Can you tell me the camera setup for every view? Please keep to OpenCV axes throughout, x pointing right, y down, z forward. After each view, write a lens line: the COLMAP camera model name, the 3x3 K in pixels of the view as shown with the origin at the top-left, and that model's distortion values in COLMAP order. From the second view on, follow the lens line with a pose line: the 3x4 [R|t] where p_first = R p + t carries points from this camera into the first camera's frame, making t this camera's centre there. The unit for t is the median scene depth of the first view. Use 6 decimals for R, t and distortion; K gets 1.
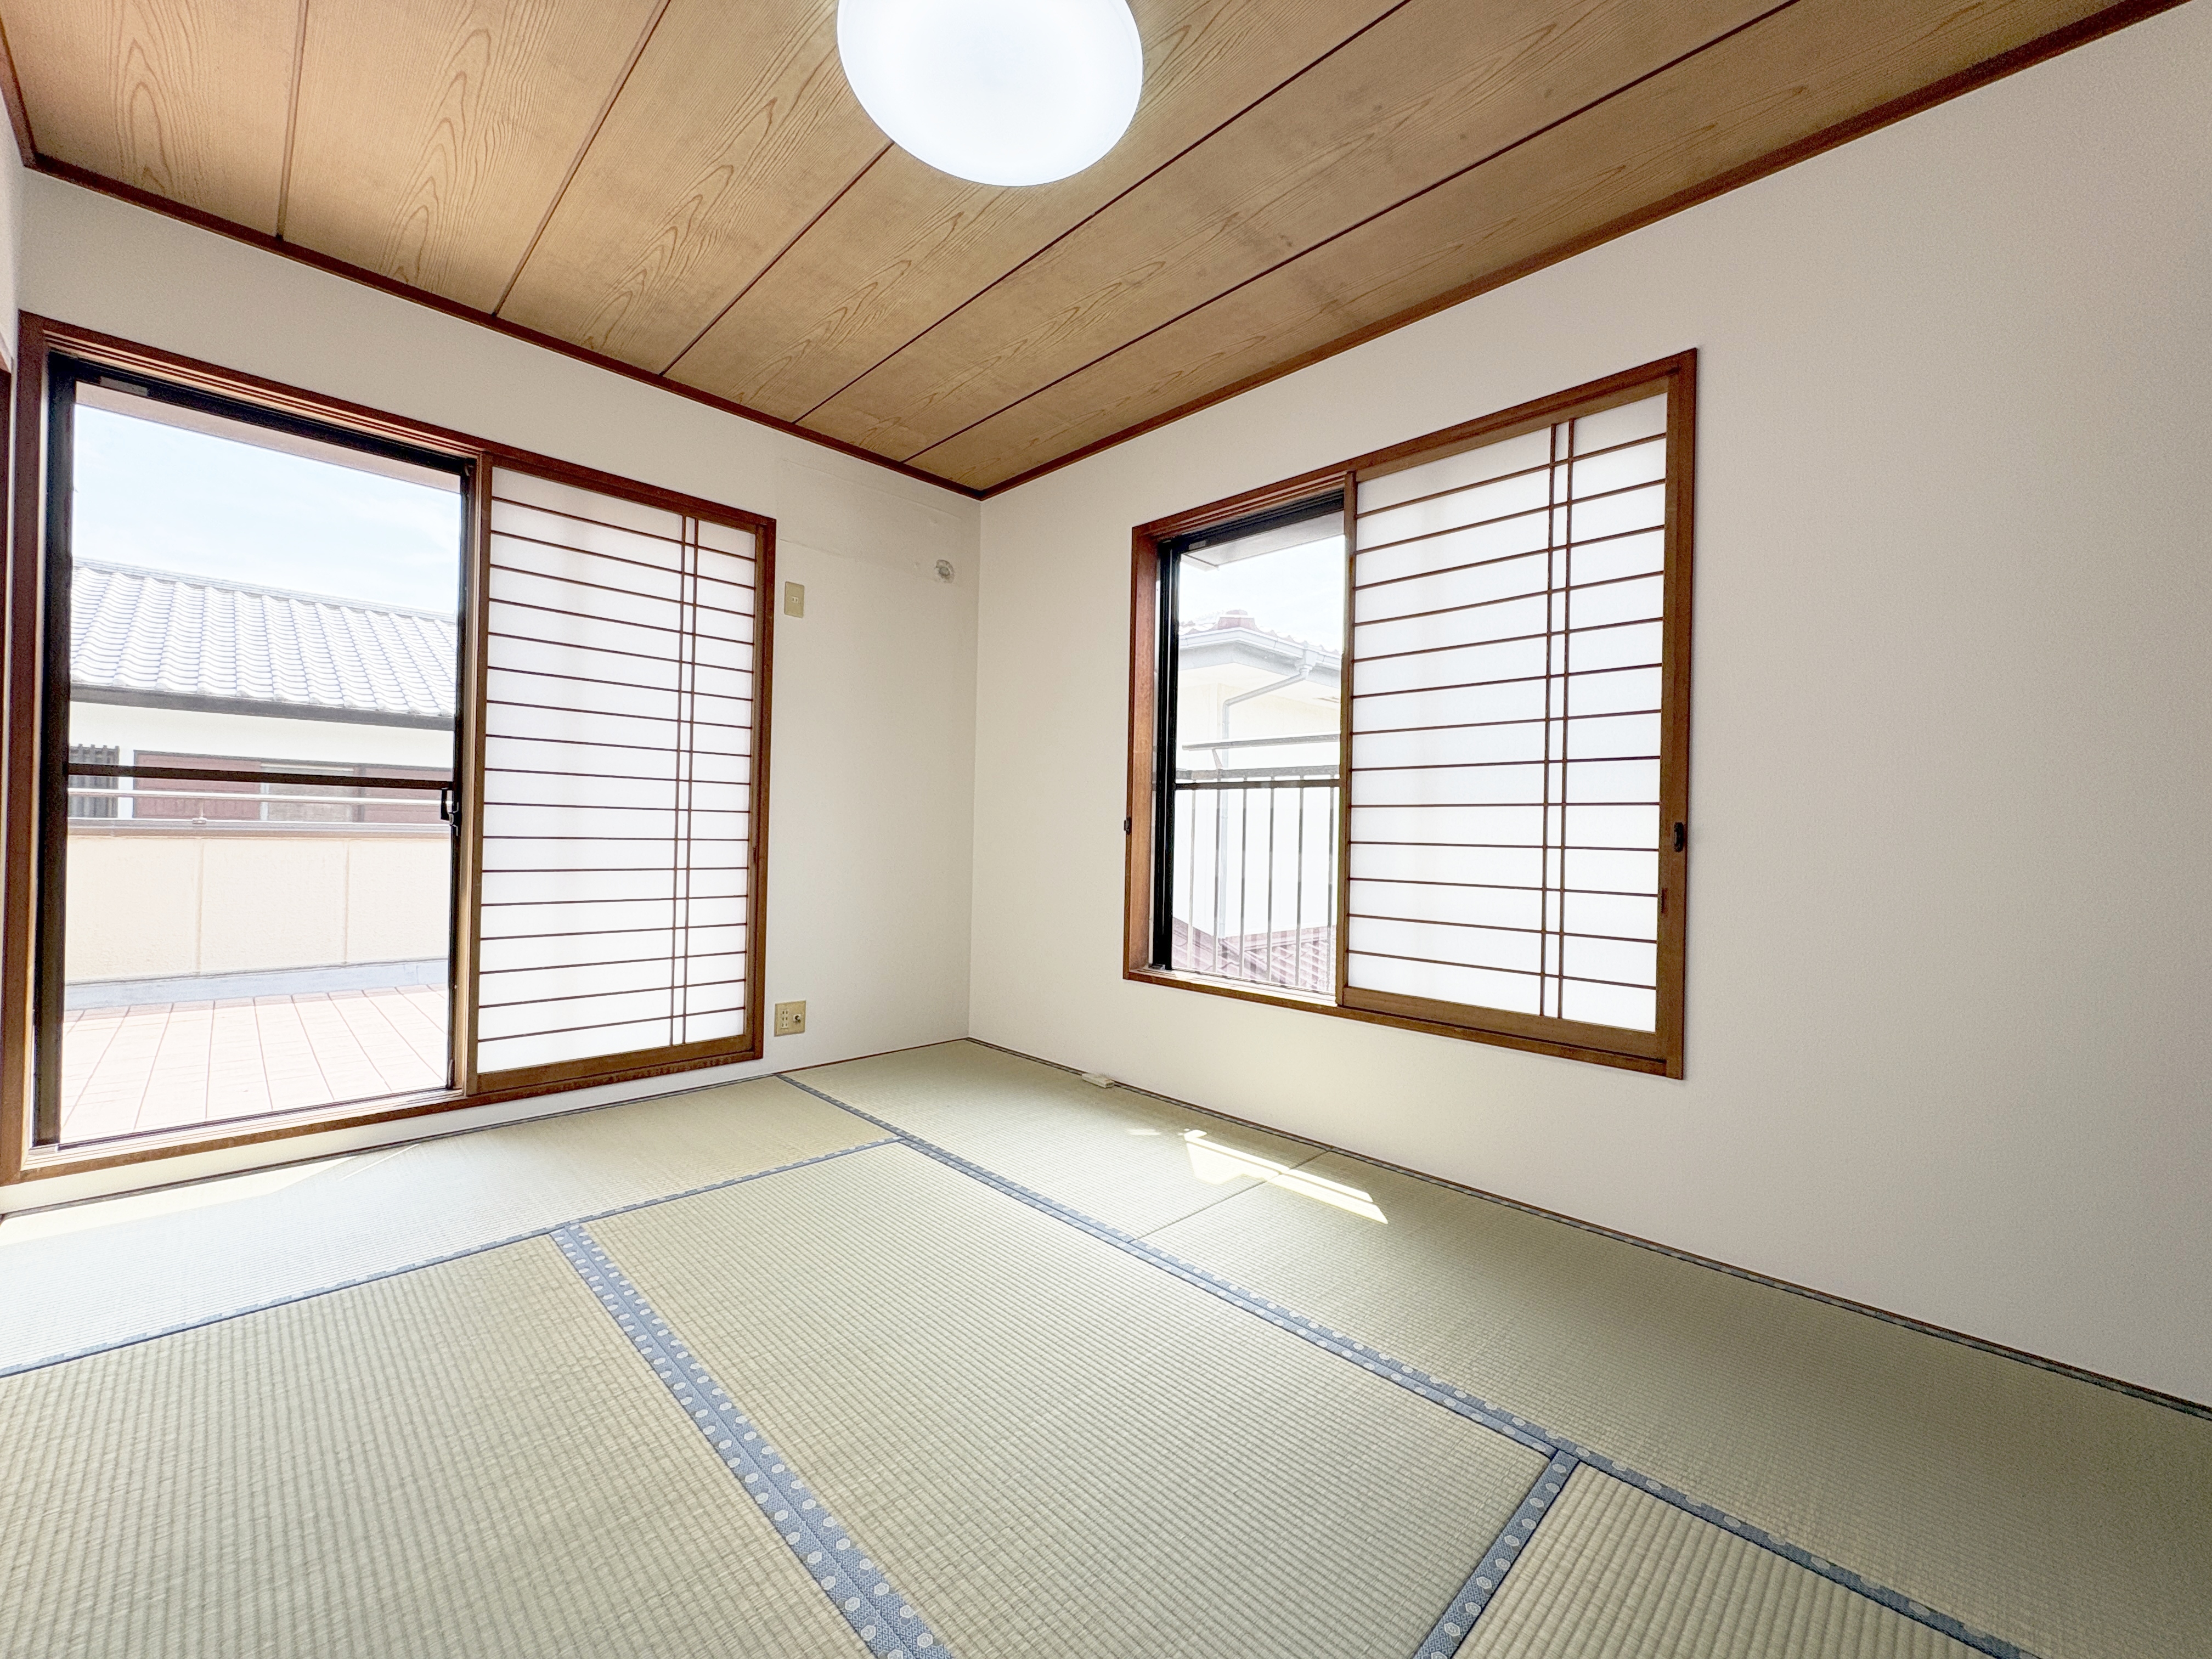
lens RADIAL K [[883.1, 0, 1113.4], [0, 883.1, 823.7], [0, 0, 1]] dist [-0.000355, -0.000041]
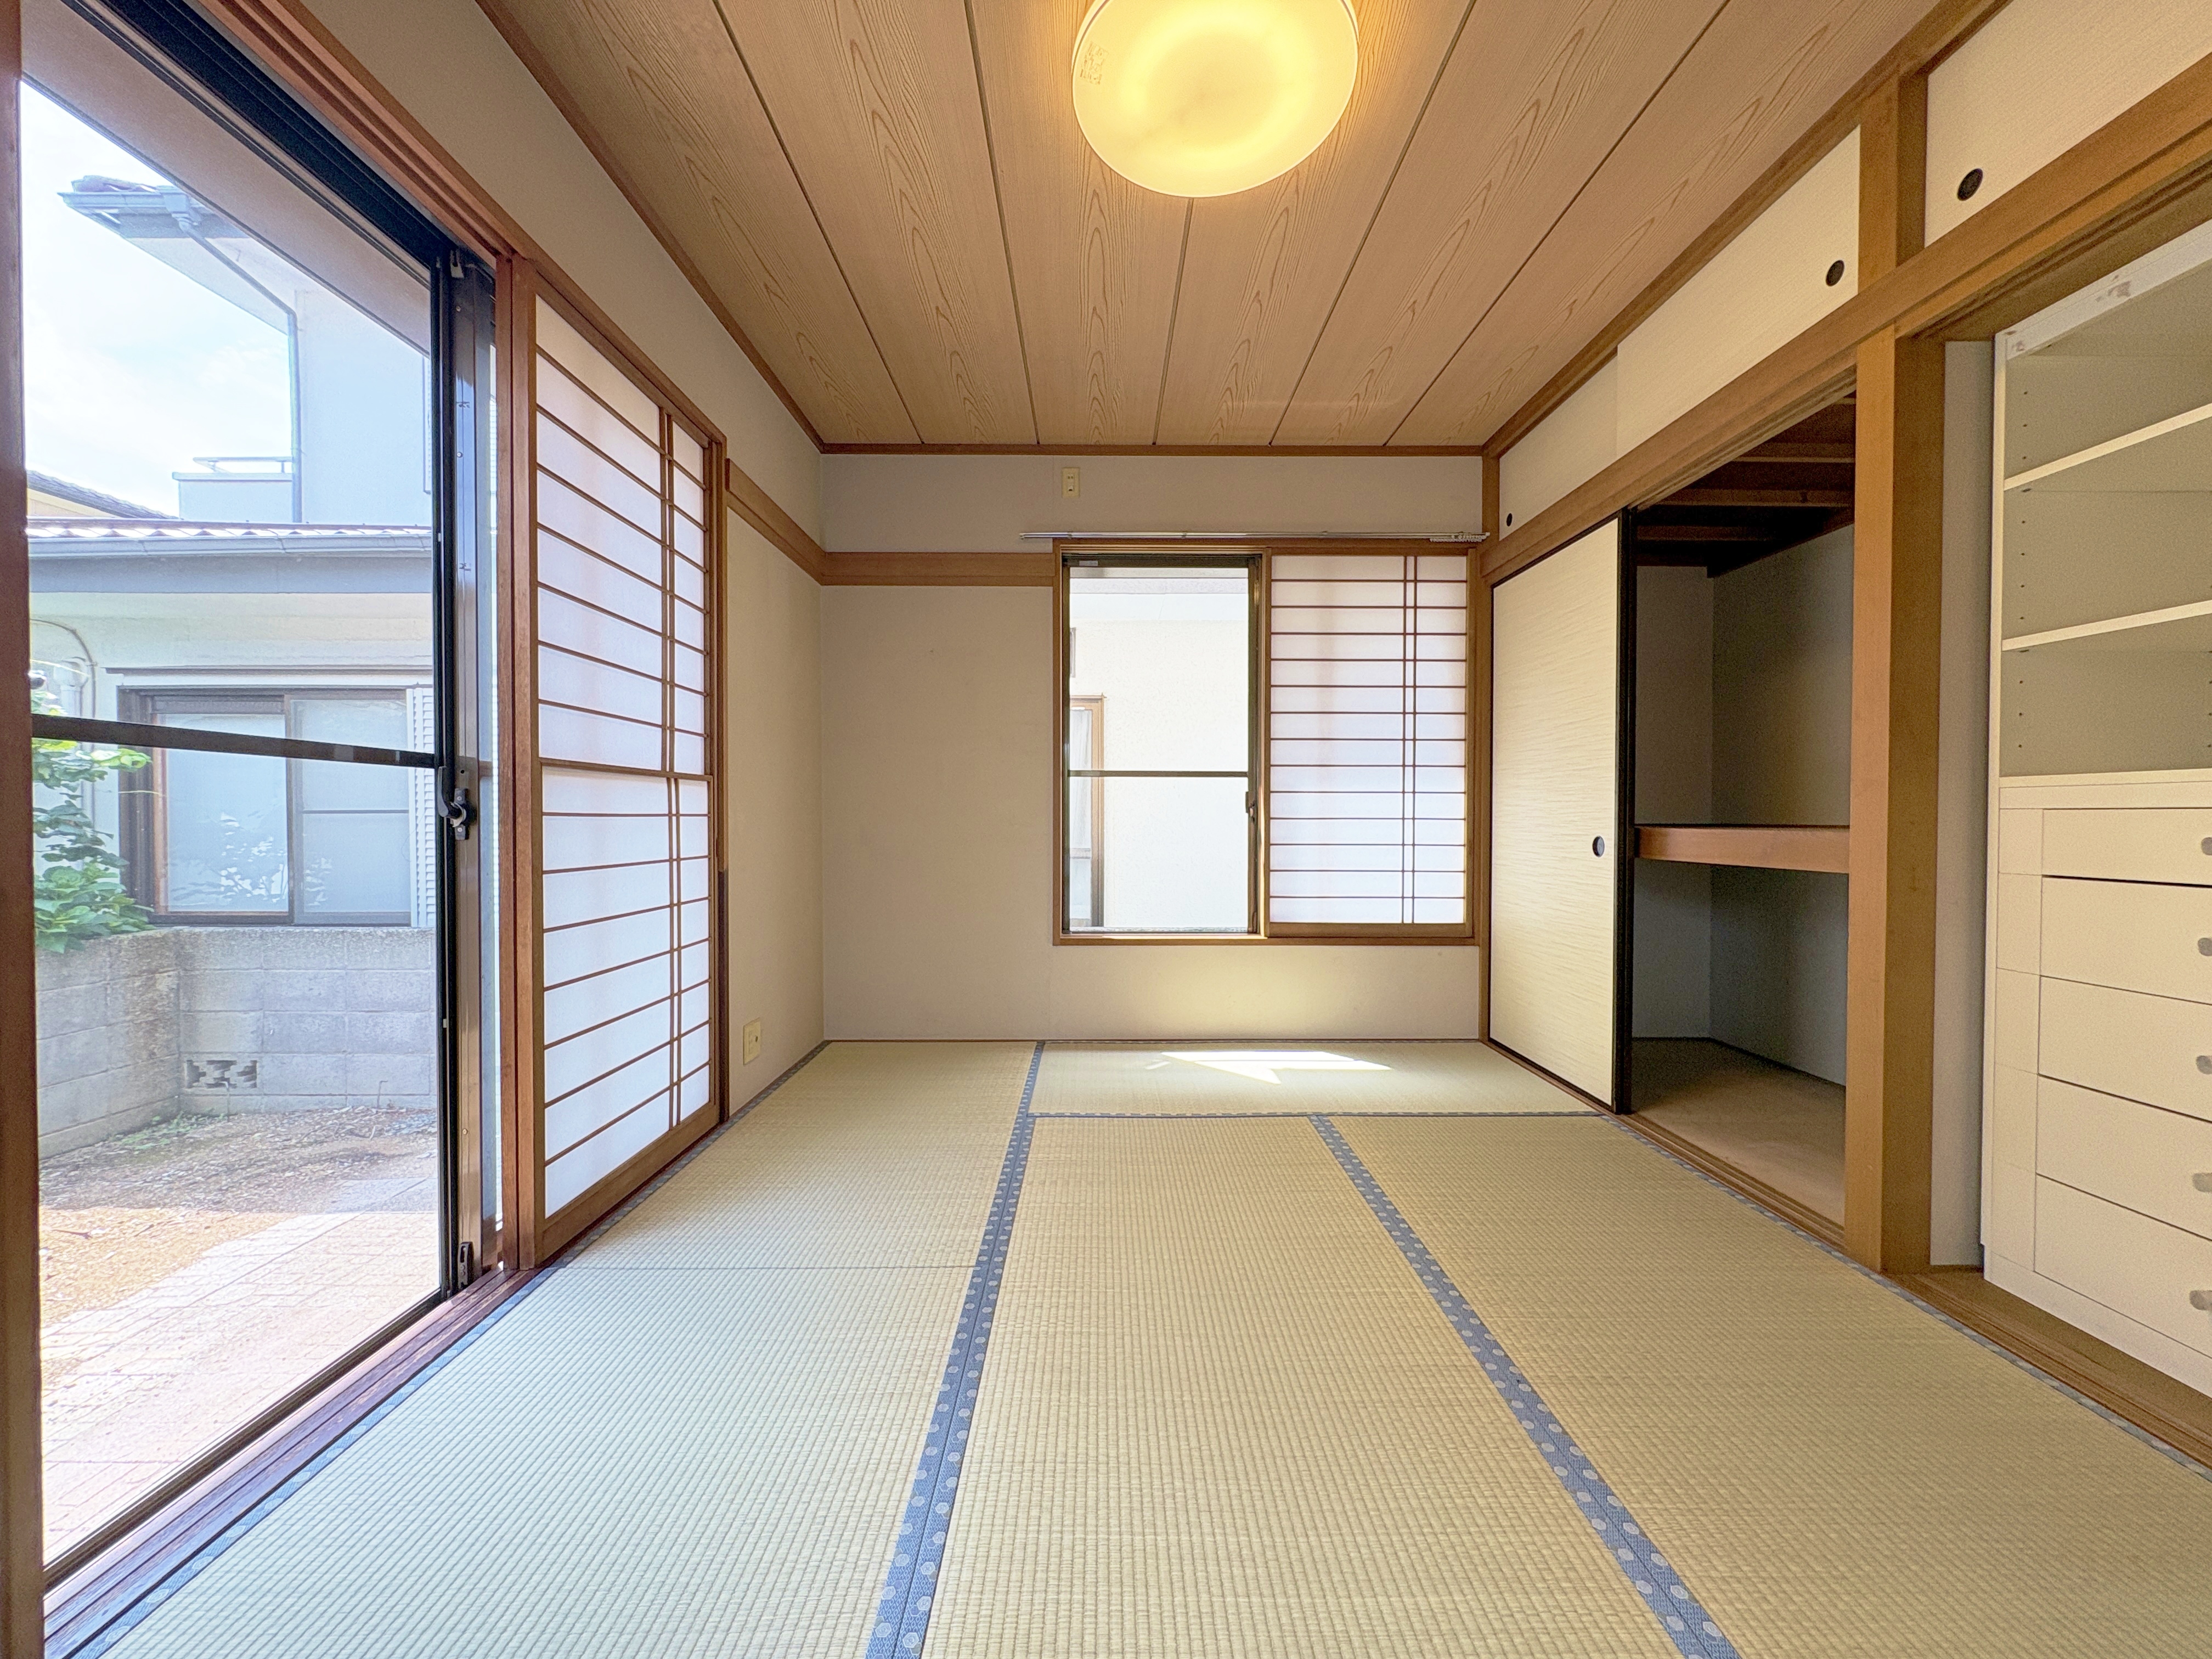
lens RADIAL K [[883.1, 0, 1103.5], [0, 883.1, 834.5], [0, 0, 1]] dist [-0.000355, -0.000041]
pose [[0.716384, -0.029309, 0.697090, -1.042503], [0.000913, 0.999156, 0.041072, -0.012453], [-0.697706, -0.028787, 0.715806, 0.222591]]
